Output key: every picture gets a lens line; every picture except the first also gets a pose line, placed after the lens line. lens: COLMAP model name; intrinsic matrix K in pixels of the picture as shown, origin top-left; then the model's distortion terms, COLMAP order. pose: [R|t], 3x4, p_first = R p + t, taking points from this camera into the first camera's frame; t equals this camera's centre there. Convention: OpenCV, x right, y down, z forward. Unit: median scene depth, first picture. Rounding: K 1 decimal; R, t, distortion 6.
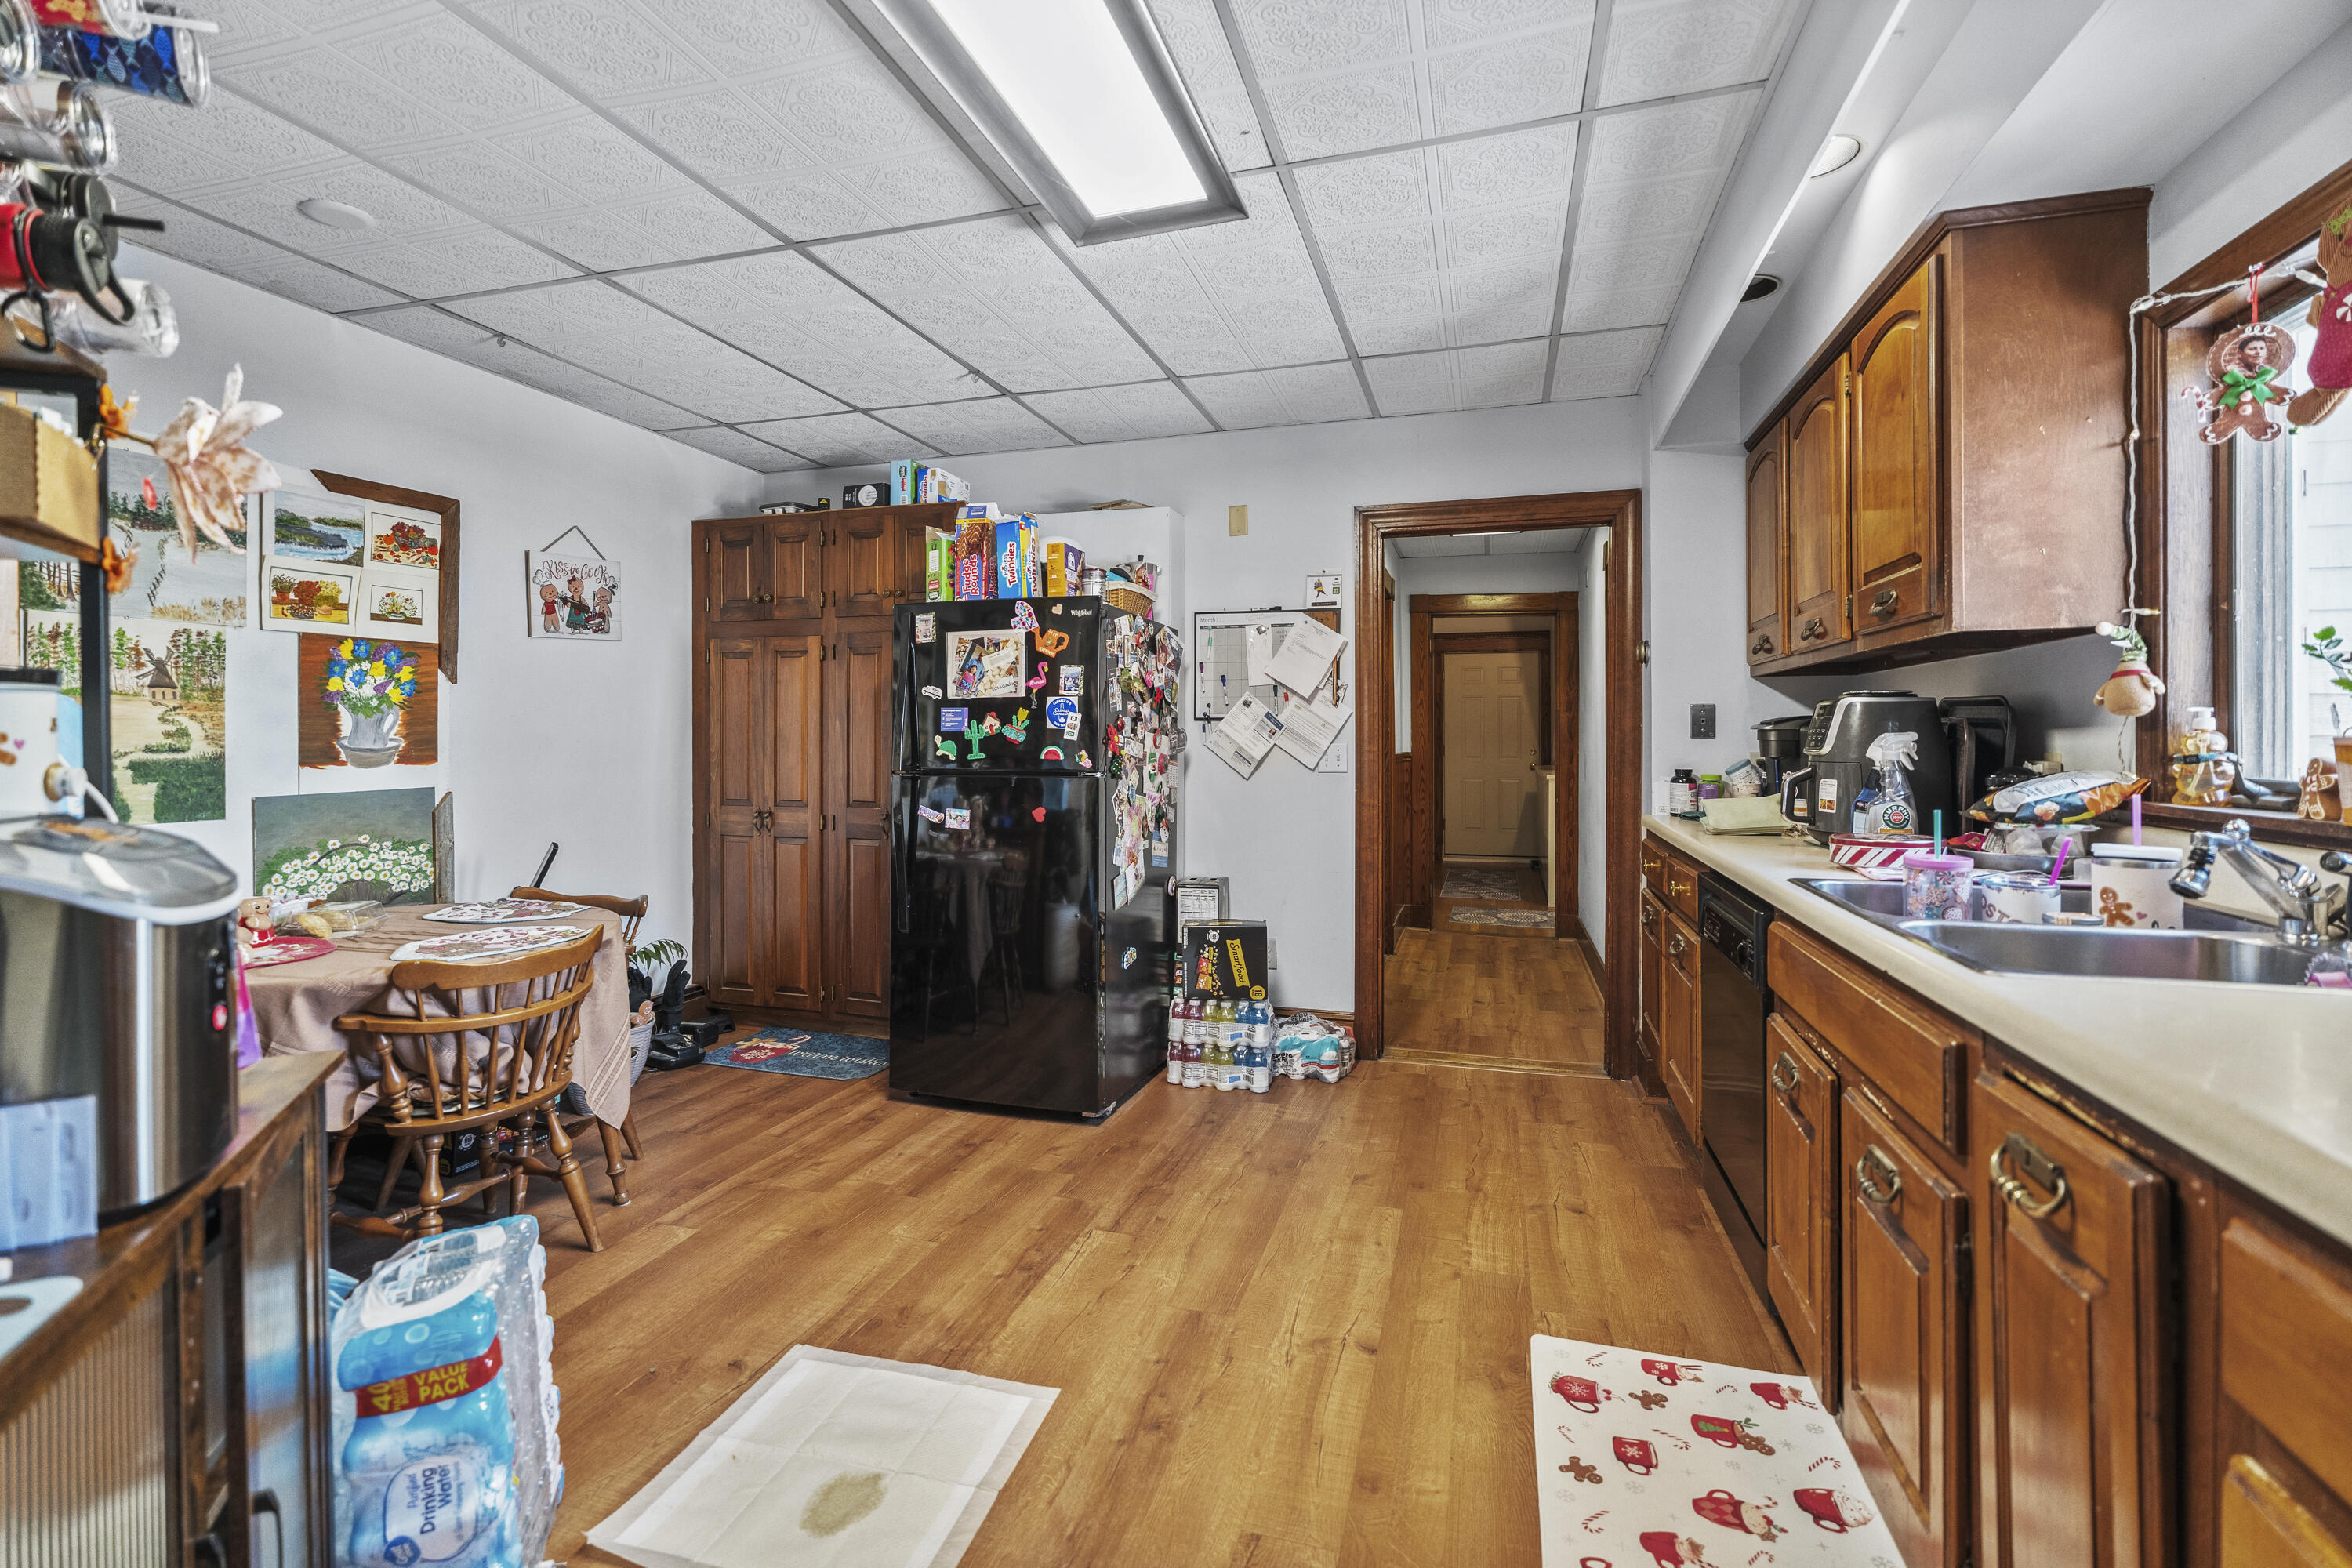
lens RADIAL K [[1061.1, 0, 1169.0], [0, 1061.1, 741.2], [0, 0, 1]] dist [0.001979, -0.000428]
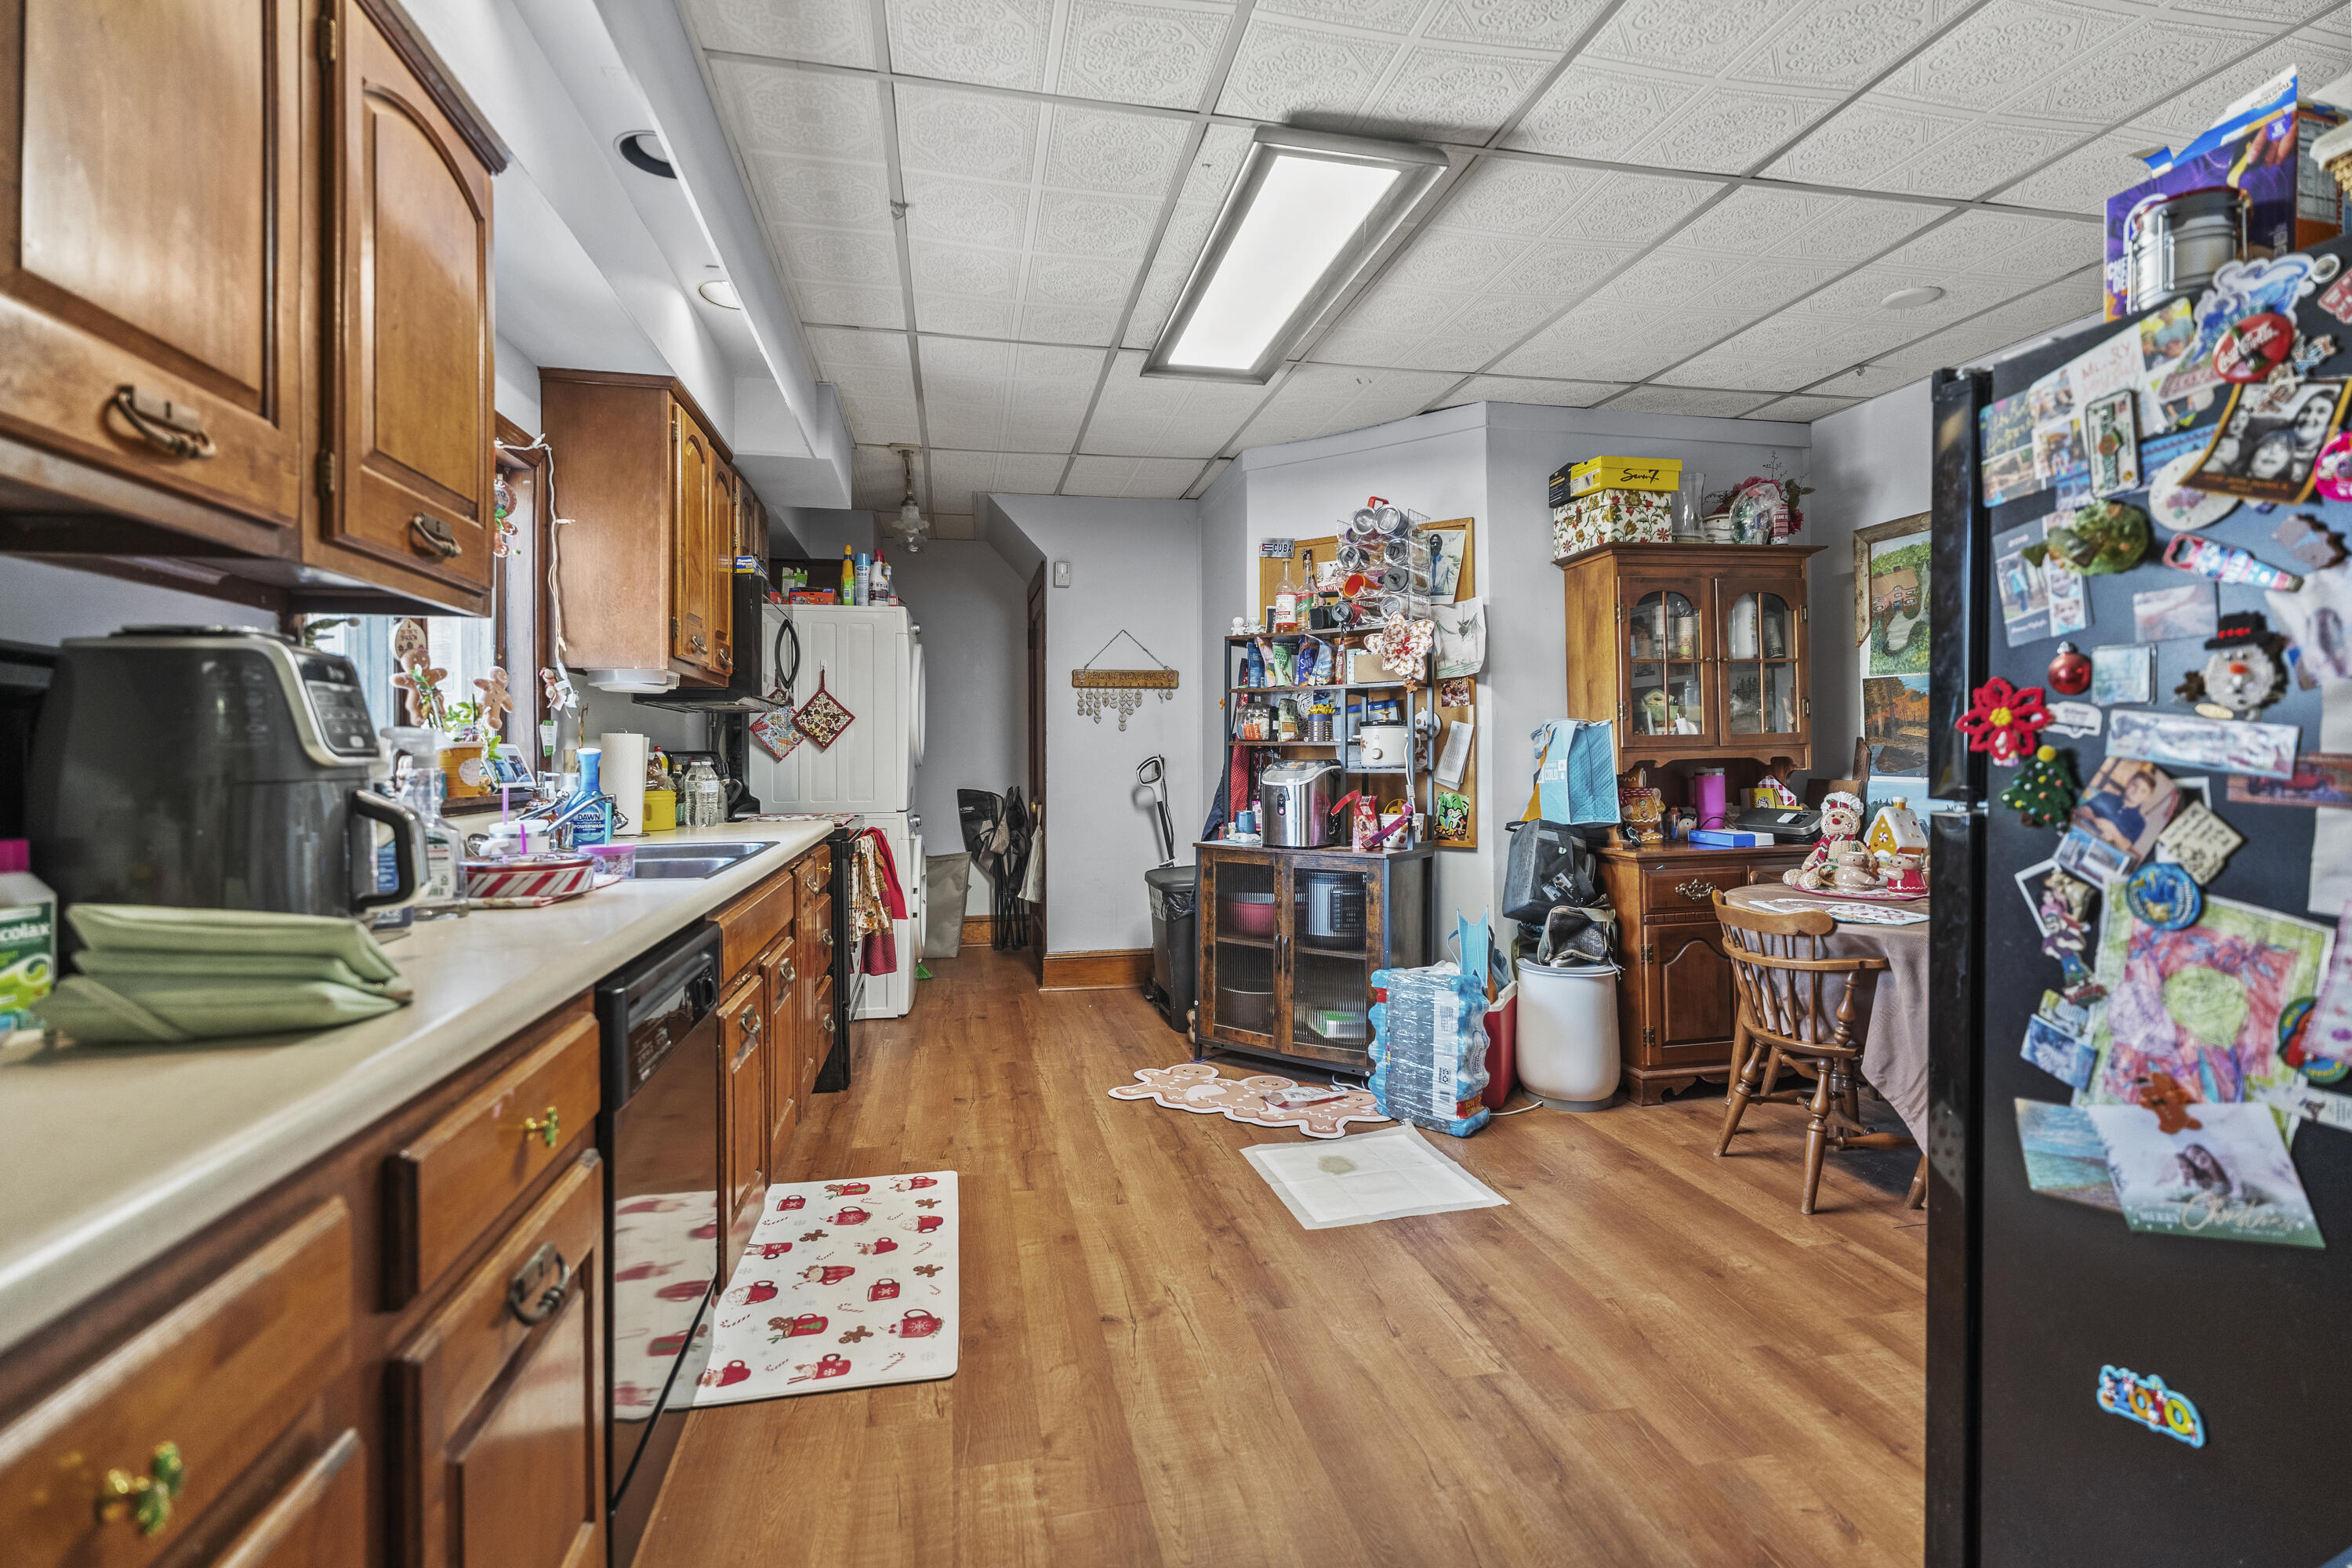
lens RADIAL K [[1061.1, 0, 1171.4], [0, 1061.1, 764.3], [0, 0, 1]] dist [0.001979, -0.000428]
pose [[-0.878887, 0.014669, -0.476805, 0.638792], [0.009102, 0.999861, 0.013984, 0.010698], [0.476944, 0.007950, -0.878898, 1.989202]]
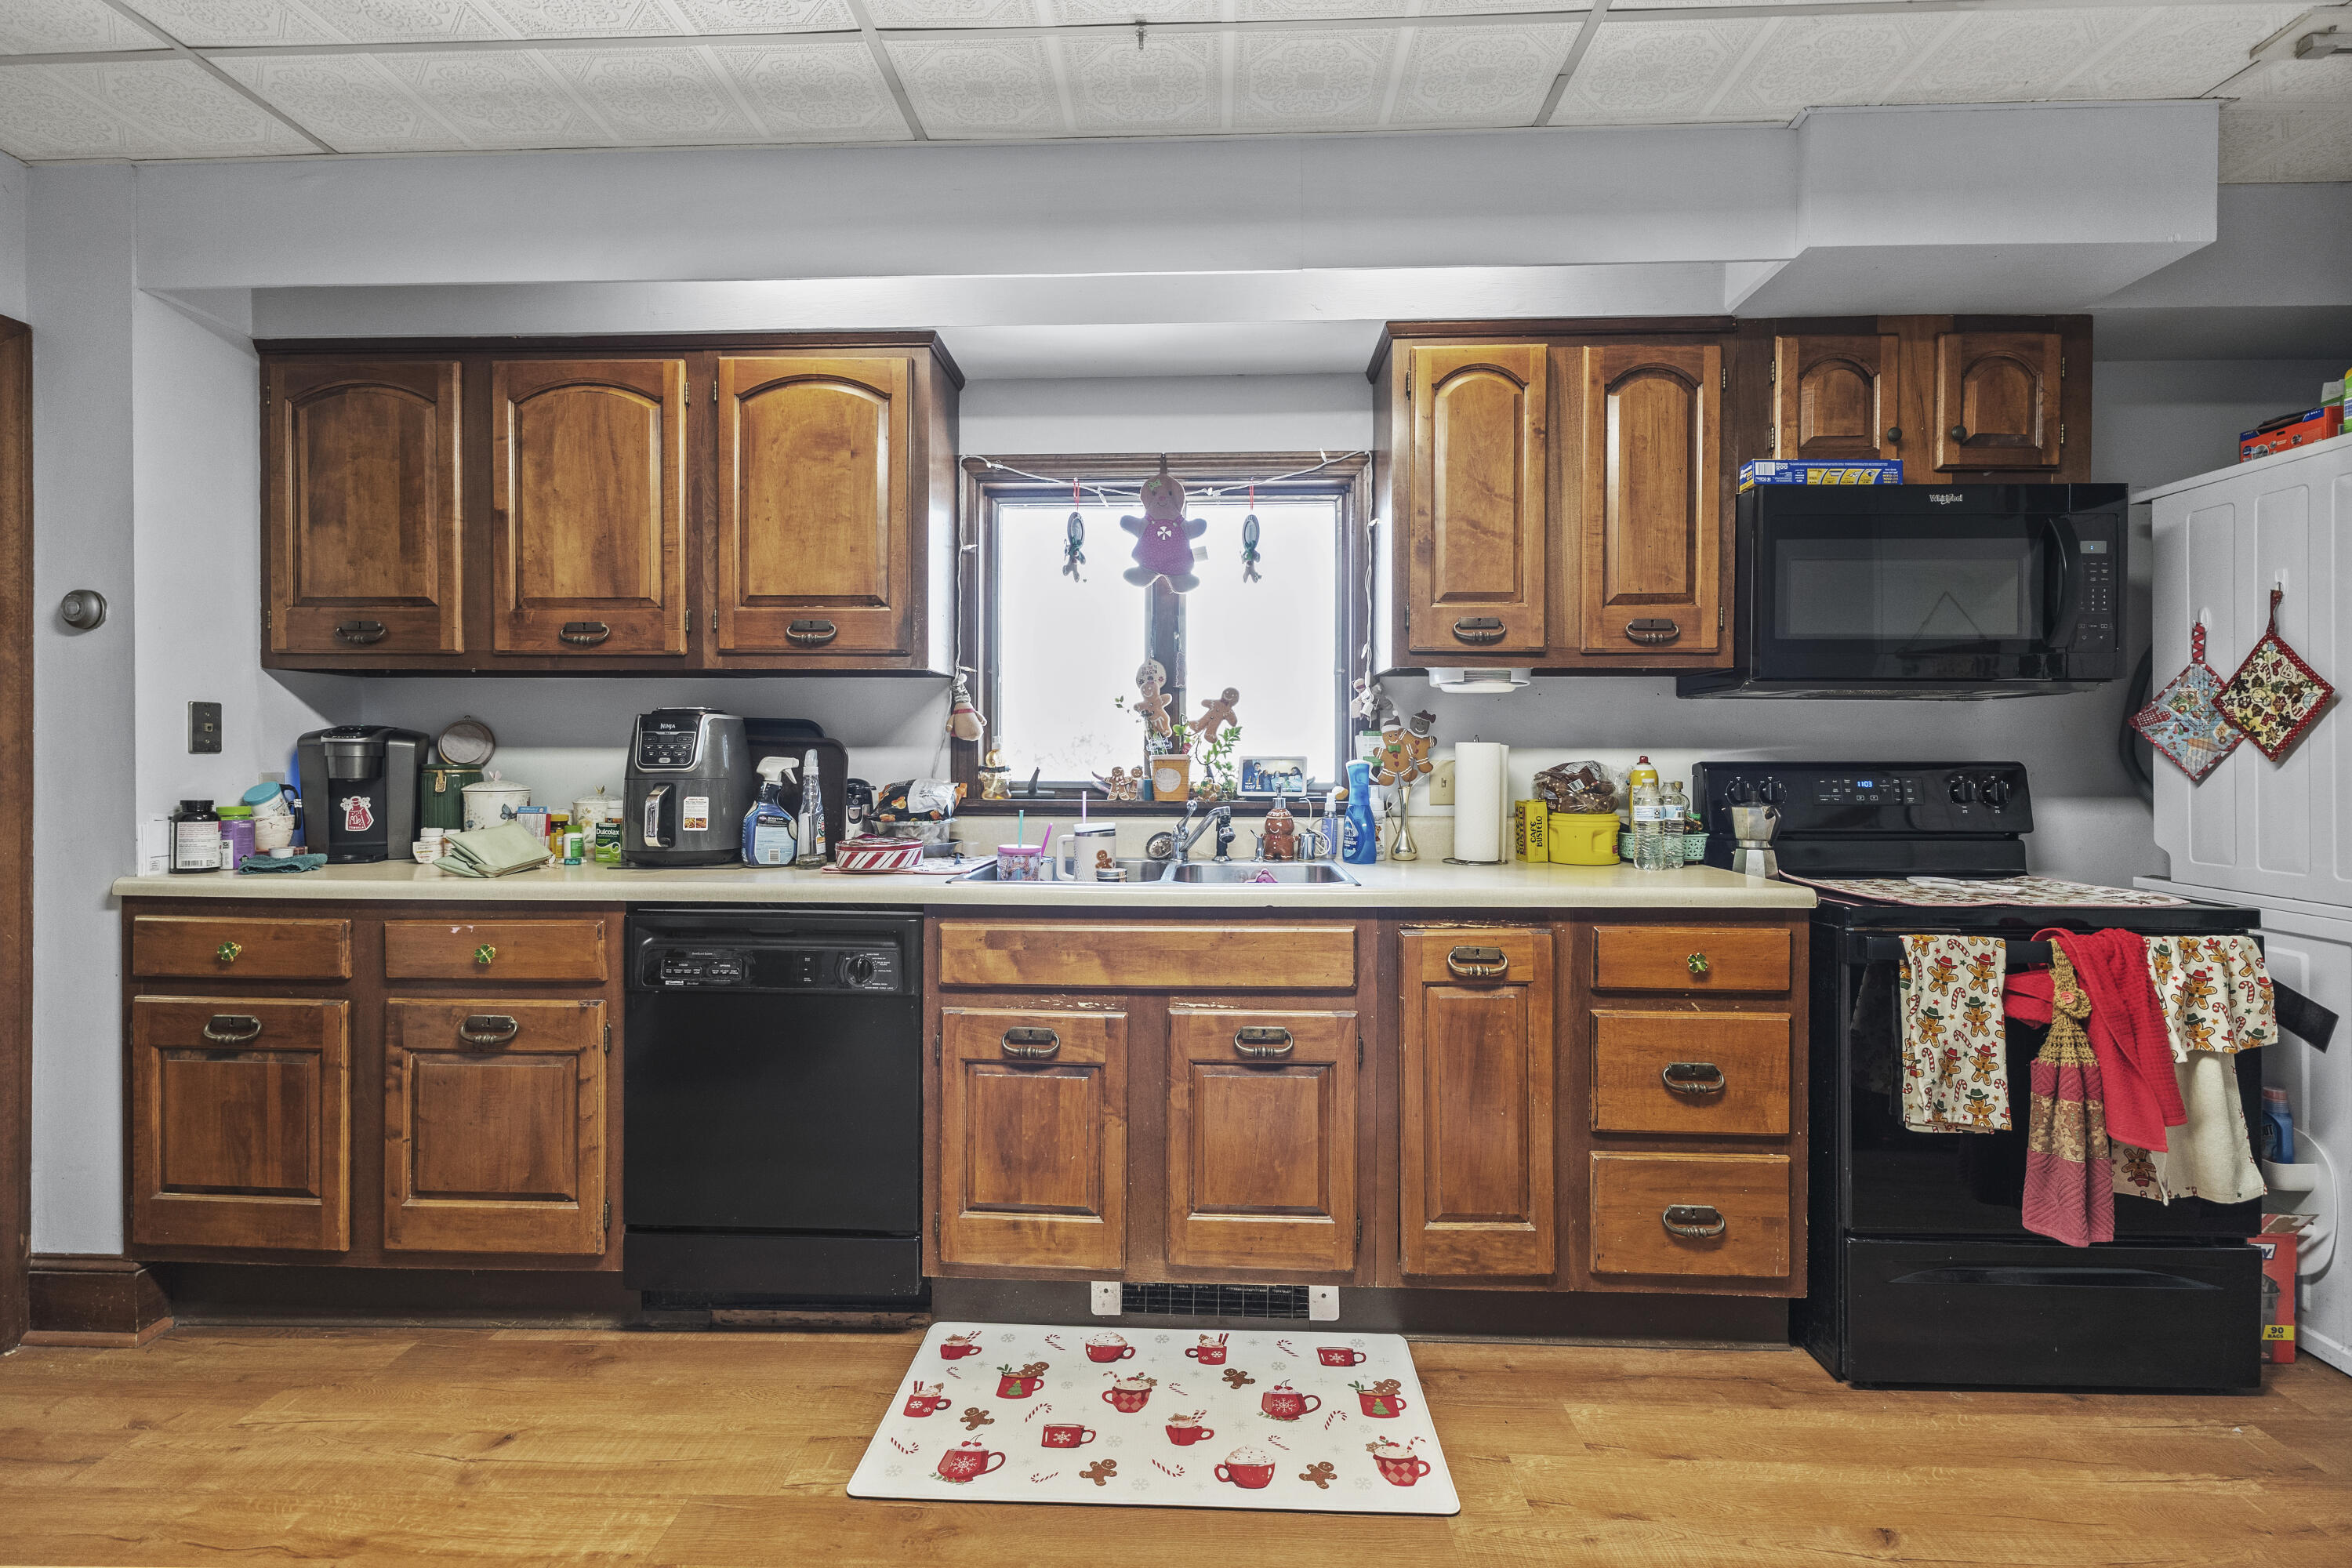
lens RADIAL K [[1061.1, 0, 1168.9], [0, 1061.1, 762.2], [0, 0, 1]] dist [0.001979, -0.000428]
pose [[-0.251836, -0.006903, 0.967745, -0.517054], [0.000053, 0.999974, 0.007147, -0.002584], [-0.967770, 0.001851, -0.251829, 1.005322]]
